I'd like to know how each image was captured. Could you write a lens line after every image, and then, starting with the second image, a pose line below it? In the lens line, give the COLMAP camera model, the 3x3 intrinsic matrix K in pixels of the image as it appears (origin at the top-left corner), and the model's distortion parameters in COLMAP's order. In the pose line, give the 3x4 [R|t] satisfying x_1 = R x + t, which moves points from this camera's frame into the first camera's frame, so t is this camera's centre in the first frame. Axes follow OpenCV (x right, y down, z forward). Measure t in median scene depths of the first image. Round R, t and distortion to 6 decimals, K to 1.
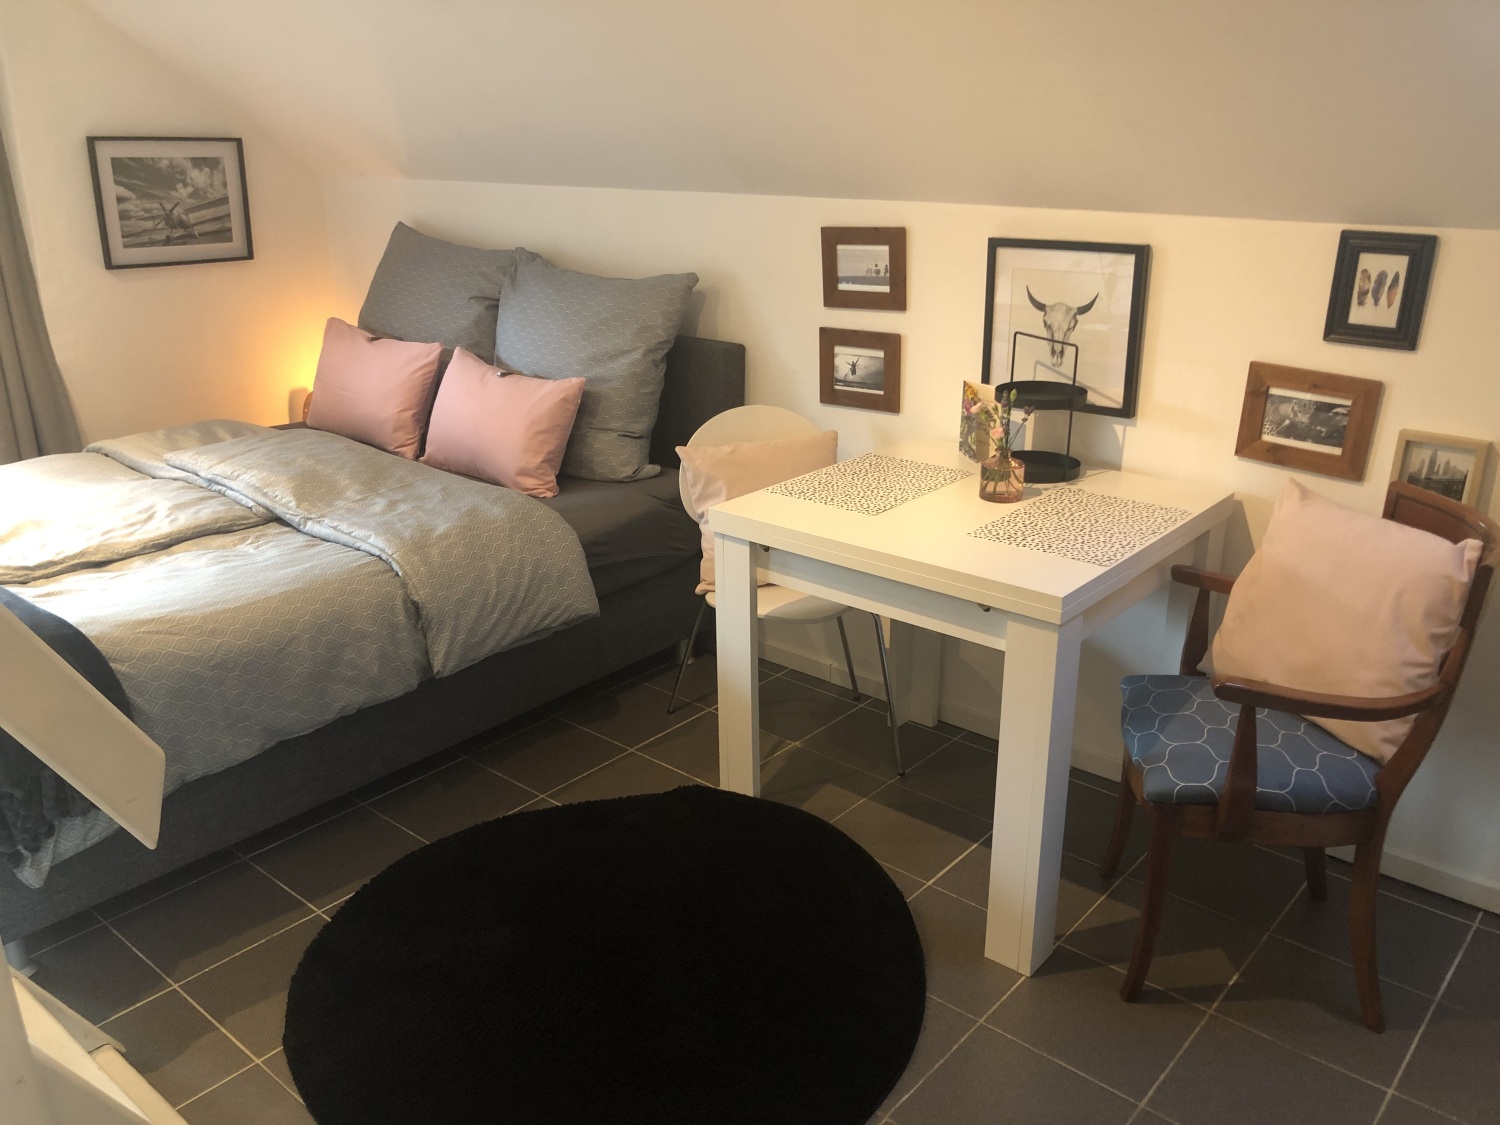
lens RADIAL K [[1222.8, 0, 720.5], [0, 1222.8, 540.9], [0, 0, 1]] dist [0.039025, -0.032588]
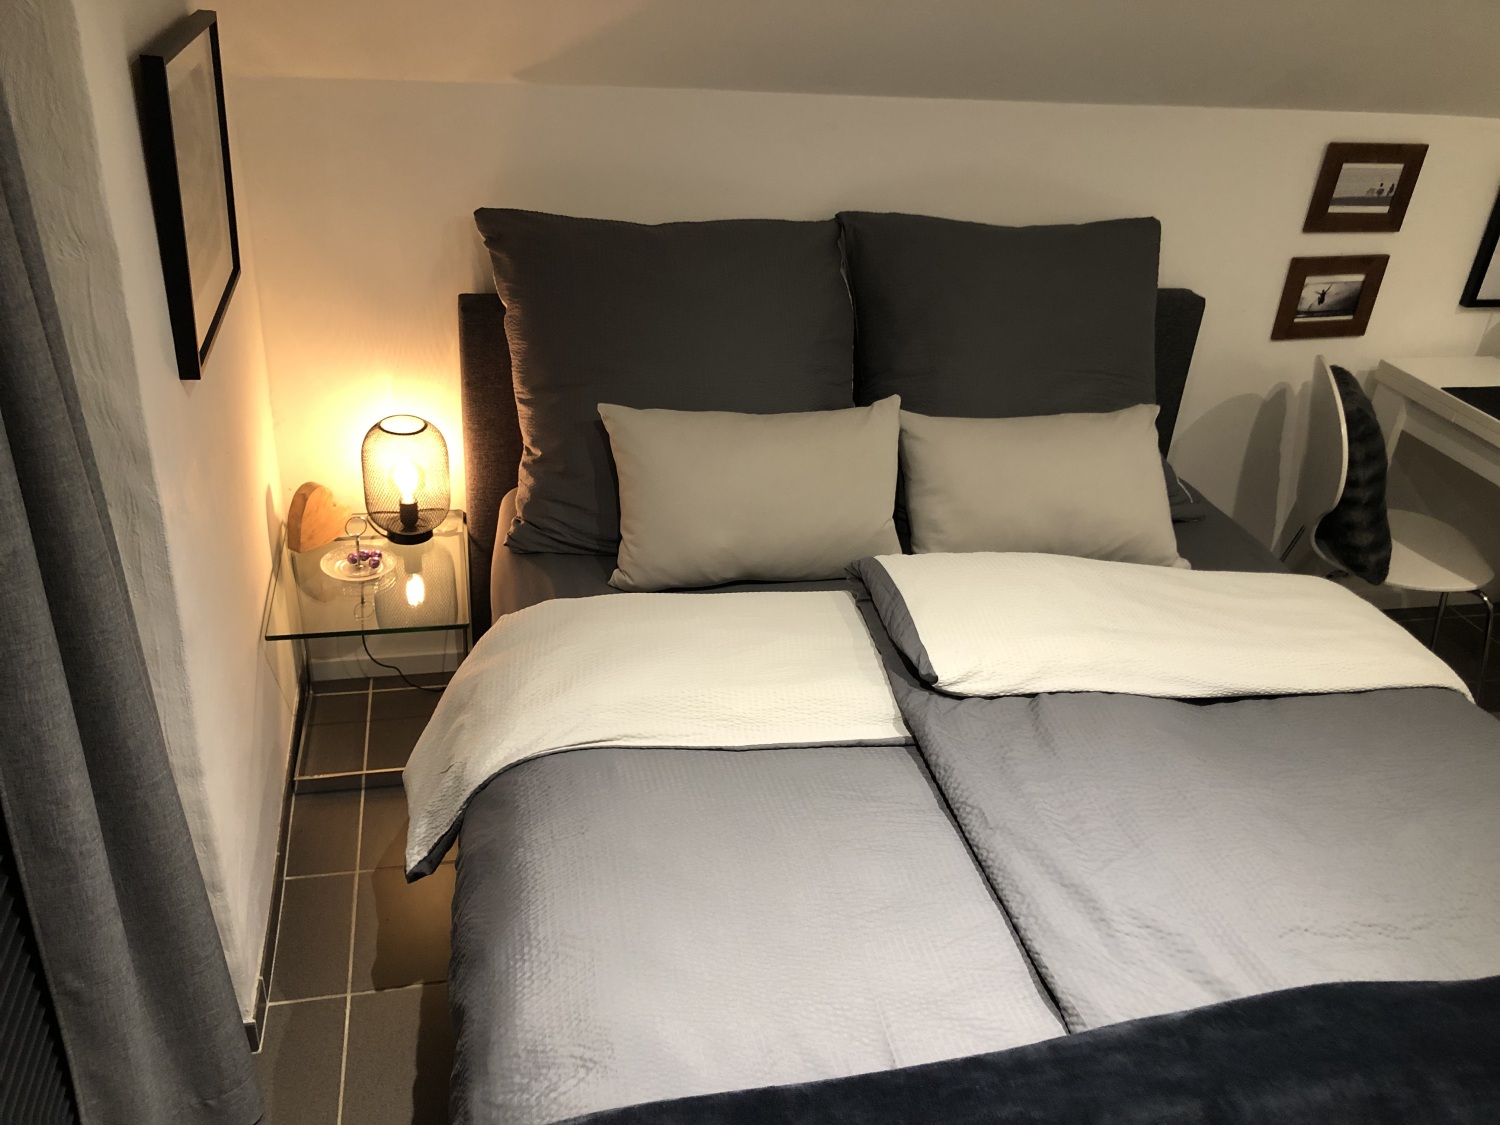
lens RADIAL K [[1222.8, 0, 744.7], [0, 1222.8, 547.9], [0, 0, 1]] dist [0.039025, -0.032588]
pose [[0.590369, -0.343554, 0.730366, -0.882219], [0.195119, 0.938798, 0.283879, -0.308263], [-0.783194, -0.025085, 0.621271, 0.748328]]
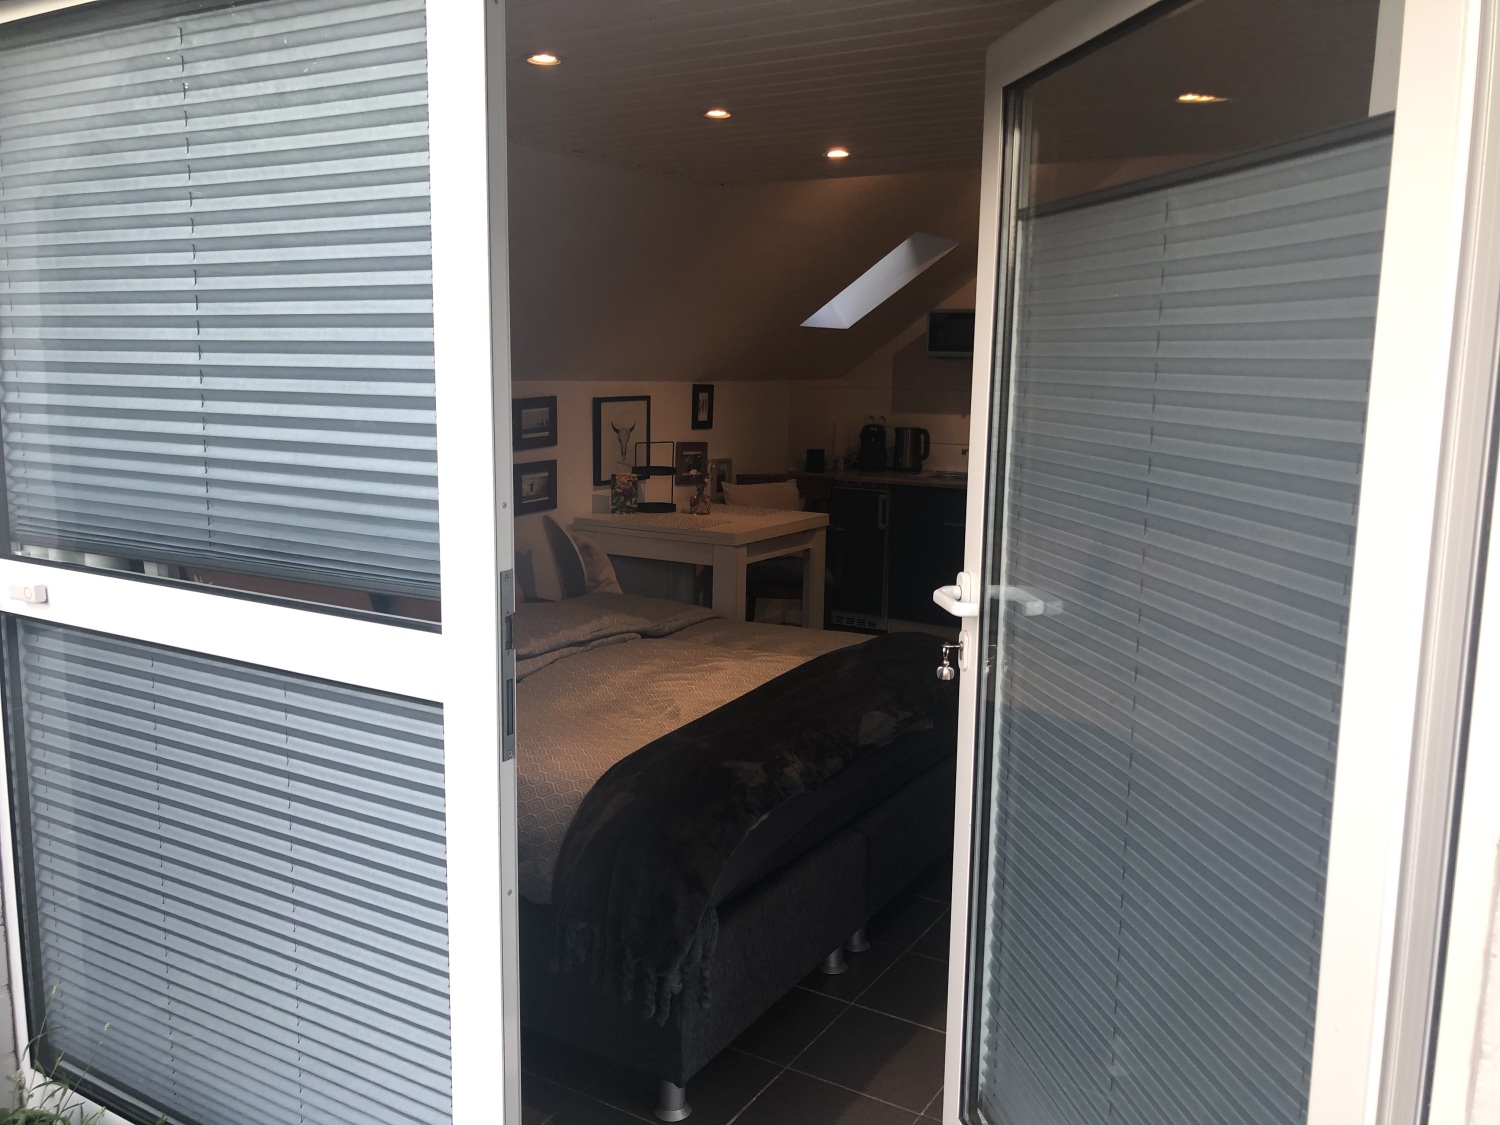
lens RADIAL K [[1222.8, 0, 758.6], [0, 1222.8, 568.9], [0, 0, 1]] dist [0.039025, -0.032588]
pose [[-0.177388, -0.157195, 0.971506, -1.435864], [0.307752, 0.928793, 0.206477, -0.272086], [-0.934785, 0.335609, -0.116380, 0.934302]]
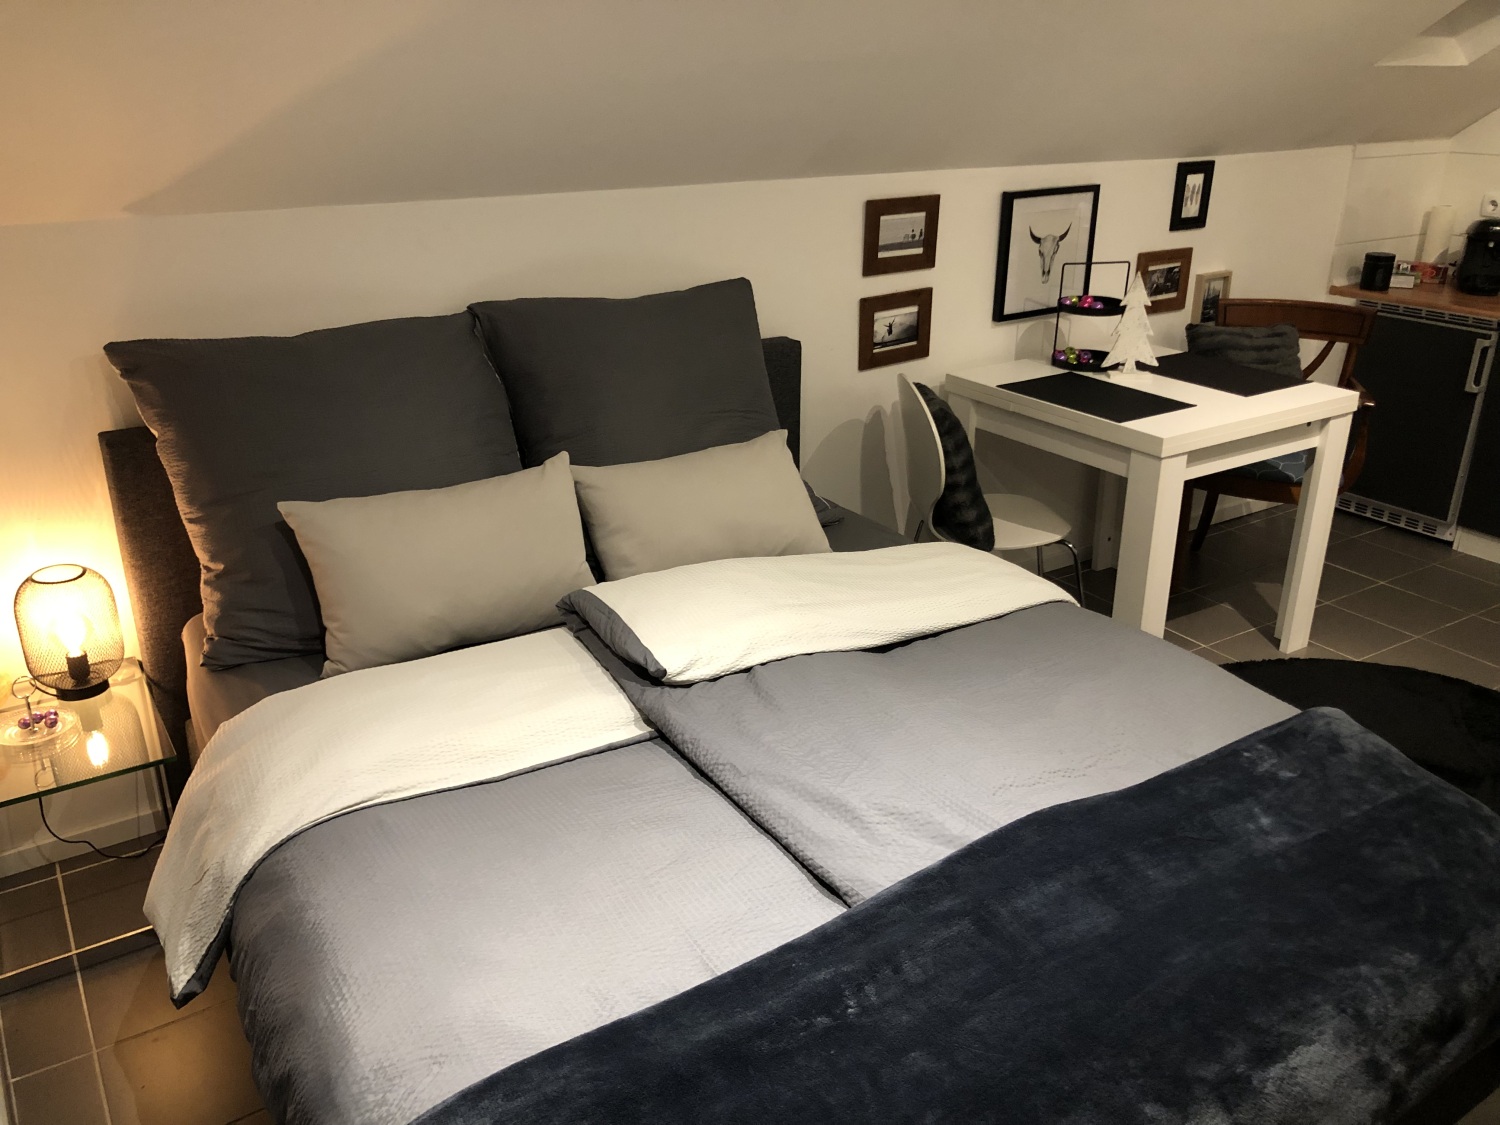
lens RADIAL K [[1222.8, 0, 738.8], [0, 1222.8, 549.4], [0, 0, 1]] dist [0.039025, -0.032588]
pose [[0.281269, -0.345851, 0.895140, -0.961525], [0.313339, 0.914770, 0.254979, -0.277813], [-0.907032, 0.208764, 0.365665, 0.753933]]
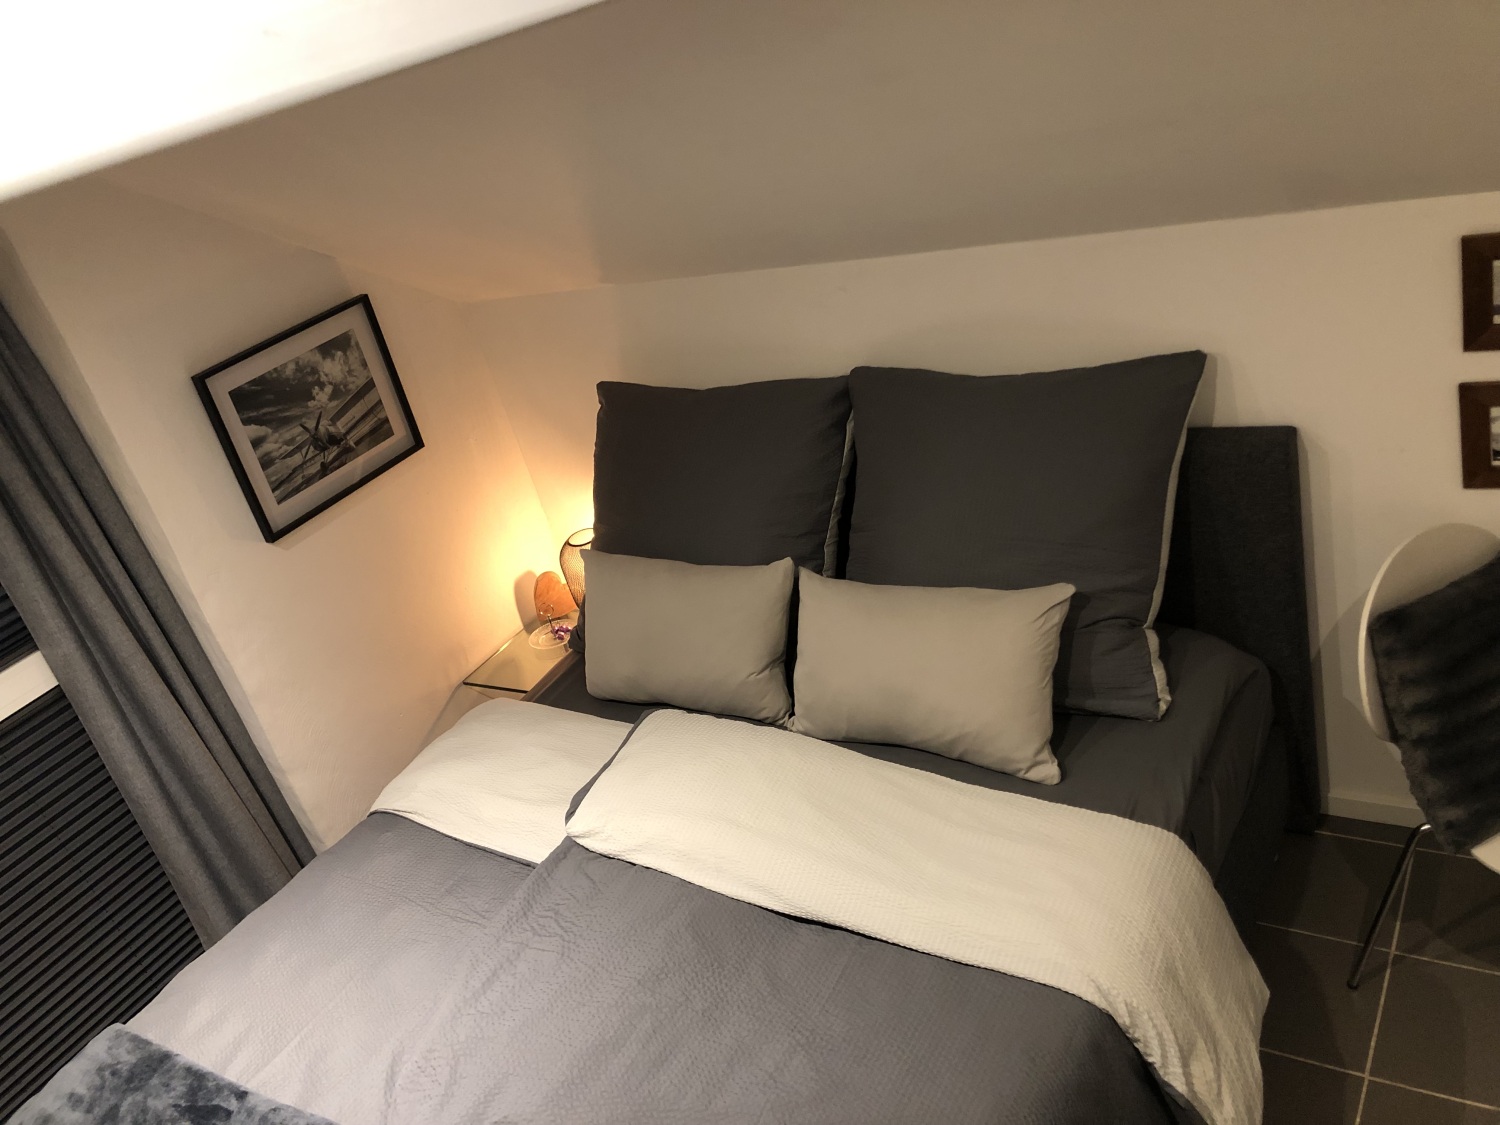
lens RADIAL K [[1222.8, 0, 733.6], [0, 1222.8, 554.6], [0, 0, 1]] dist [0.039025, -0.032588]
pose [[0.955287, -0.294365, 0.027858, -0.332816], [0.288801, 0.949115, 0.125598, -0.281974], [-0.063412, -0.111937, 0.991690, 0.359323]]
